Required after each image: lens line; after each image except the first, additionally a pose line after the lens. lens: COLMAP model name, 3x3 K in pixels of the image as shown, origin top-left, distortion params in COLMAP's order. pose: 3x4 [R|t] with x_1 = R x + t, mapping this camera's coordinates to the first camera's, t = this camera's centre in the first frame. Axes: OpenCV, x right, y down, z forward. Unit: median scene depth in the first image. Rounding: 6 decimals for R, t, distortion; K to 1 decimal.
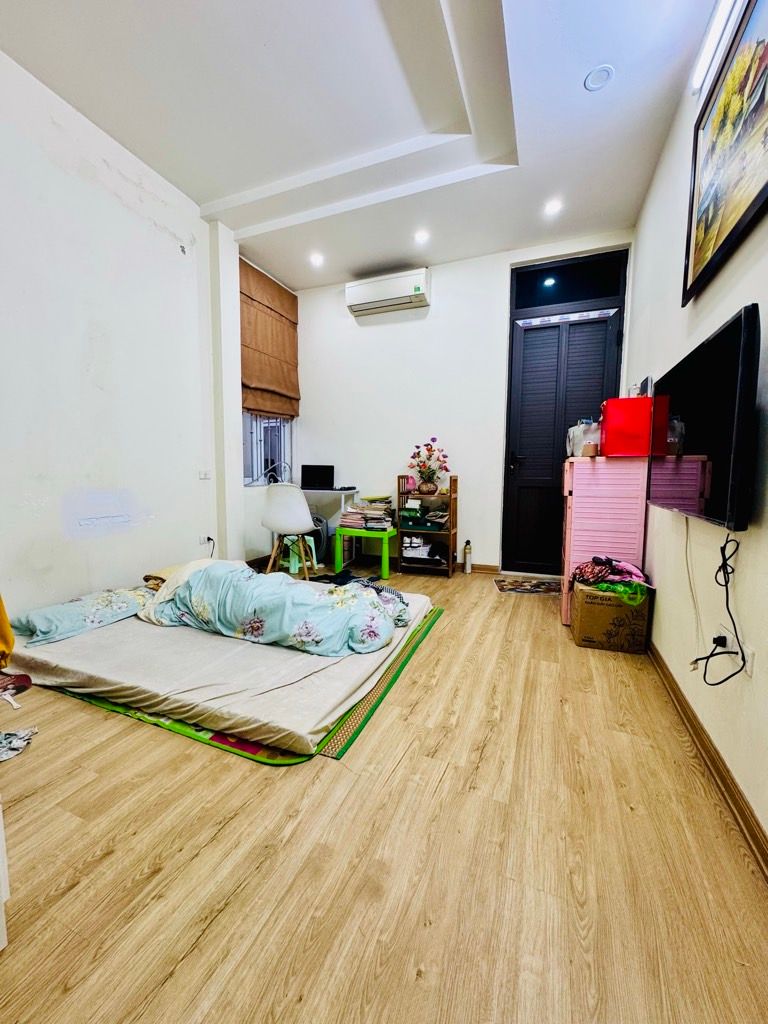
lens RADIAL K [[410.6, 0, 384.0], [0, 410.6, 512.0], [0, 0, 1]] dist [0.001264, 0.000202]
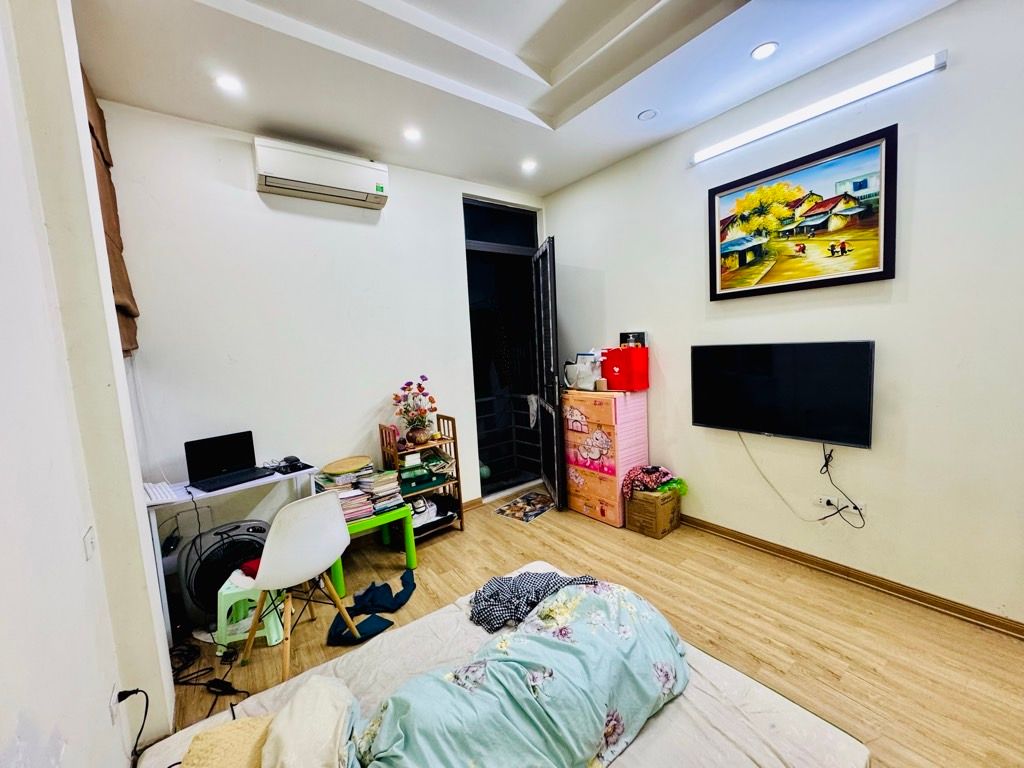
lens RADIAL K [[410.6, 0, 512.0], [0, 410.6, 384.0], [0, 0, 1]] dist [0.001264, 0.000202]
pose [[0.503478, -0.122748, 0.855244, -0.612605], [0.142845, 0.988061, 0.057719, -0.227212], [-0.852118, 0.093107, 0.515000, 0.512438]]
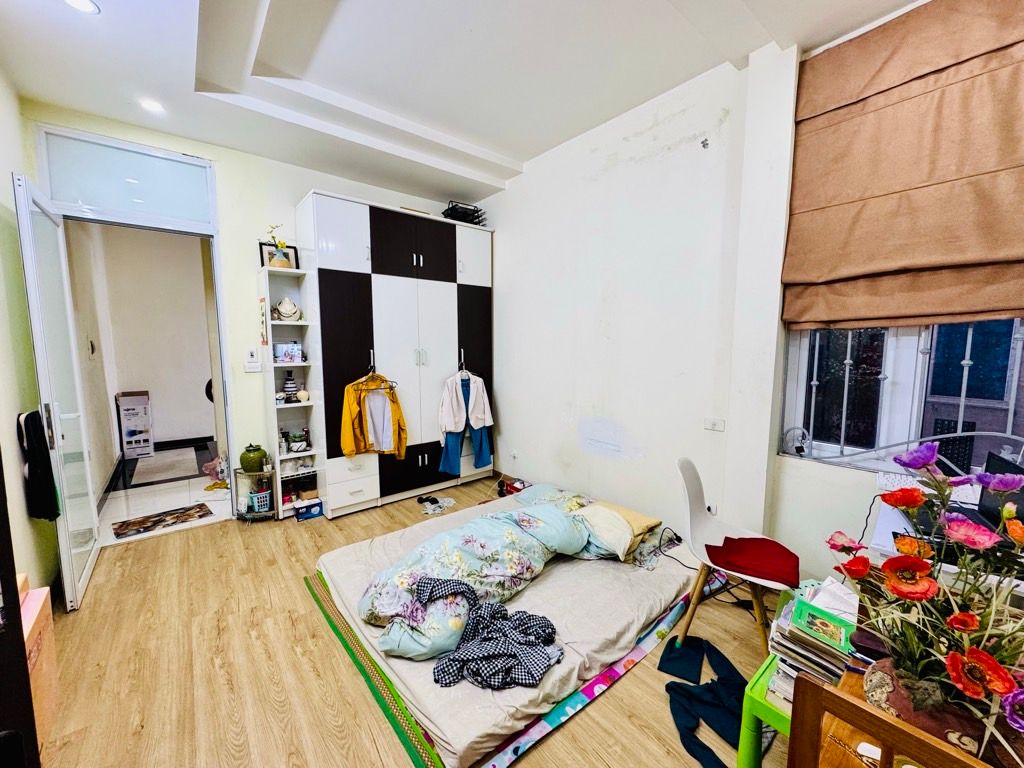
lens RADIAL K [[410.6, 0, 512.0], [0, 410.6, 384.0], [0, 0, 1]] dist [0.001264, 0.000202]
pose [[-0.487128, 0.079032, -0.869747, 0.431891], [-0.088213, 0.986351, 0.139034, -0.262930], [0.868864, 0.144450, -0.473508, 1.144243]]
